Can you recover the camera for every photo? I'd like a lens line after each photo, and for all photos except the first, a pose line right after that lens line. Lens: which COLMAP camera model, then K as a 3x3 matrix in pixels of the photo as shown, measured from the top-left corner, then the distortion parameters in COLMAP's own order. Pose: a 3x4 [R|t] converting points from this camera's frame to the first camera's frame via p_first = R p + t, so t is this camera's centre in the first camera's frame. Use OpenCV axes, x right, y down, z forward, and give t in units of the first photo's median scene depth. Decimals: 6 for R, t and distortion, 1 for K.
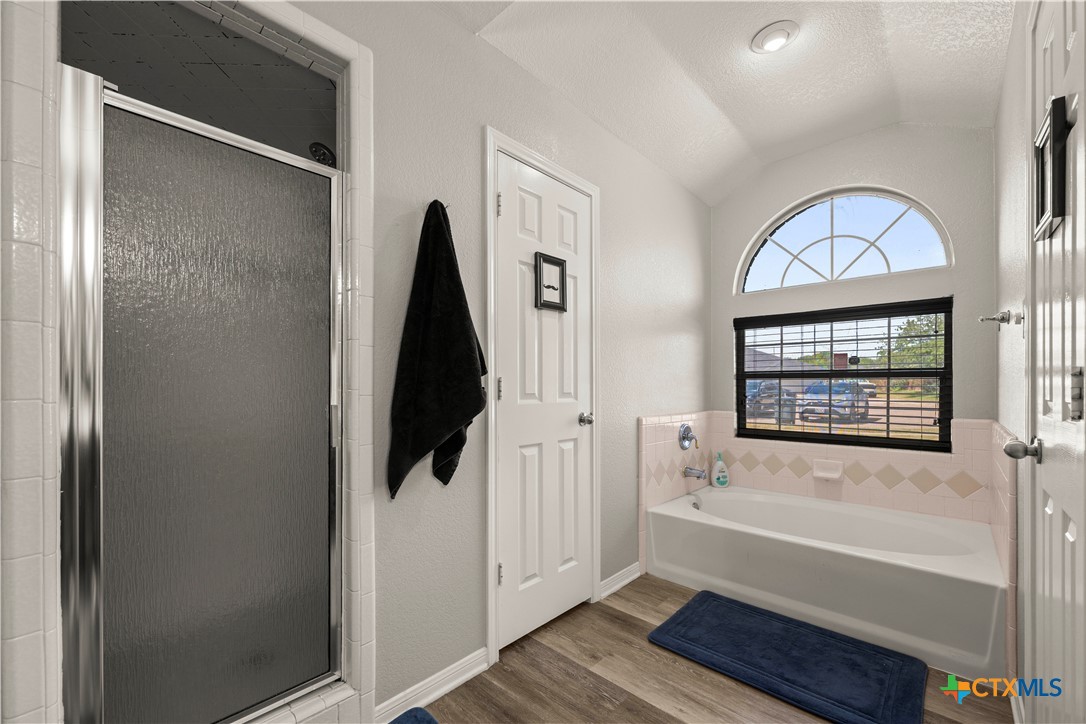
lens RADIAL K [[434.2, 0, 547.9], [0, 434.2, 387.1], [0, 0, 1]] dist [0.006299, -0.000864]
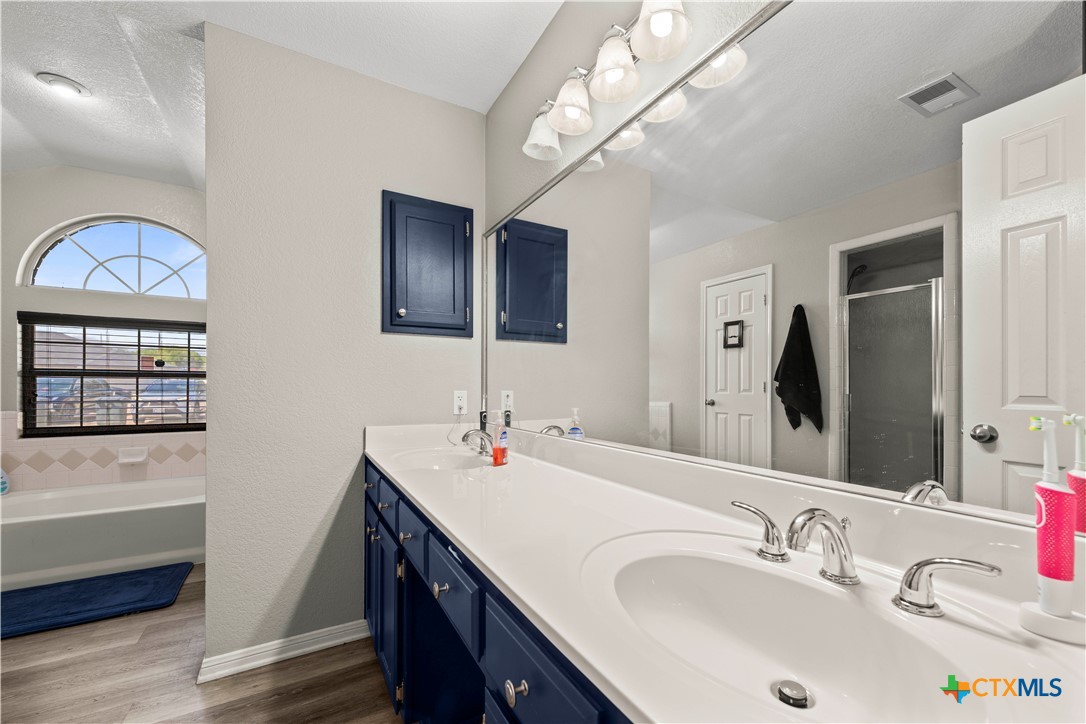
lens RADIAL K [[434.2, 0, 543.6], [0, 434.2, 386.4], [0, 0, 1]] dist [0.006299, -0.000864]
pose [[0.294265, 0.000418, 0.955724, -0.142342], [0.000205, 1.000000, -0.000501, 0.004112], [-0.955724, 0.000343, 0.294265, -0.369655]]
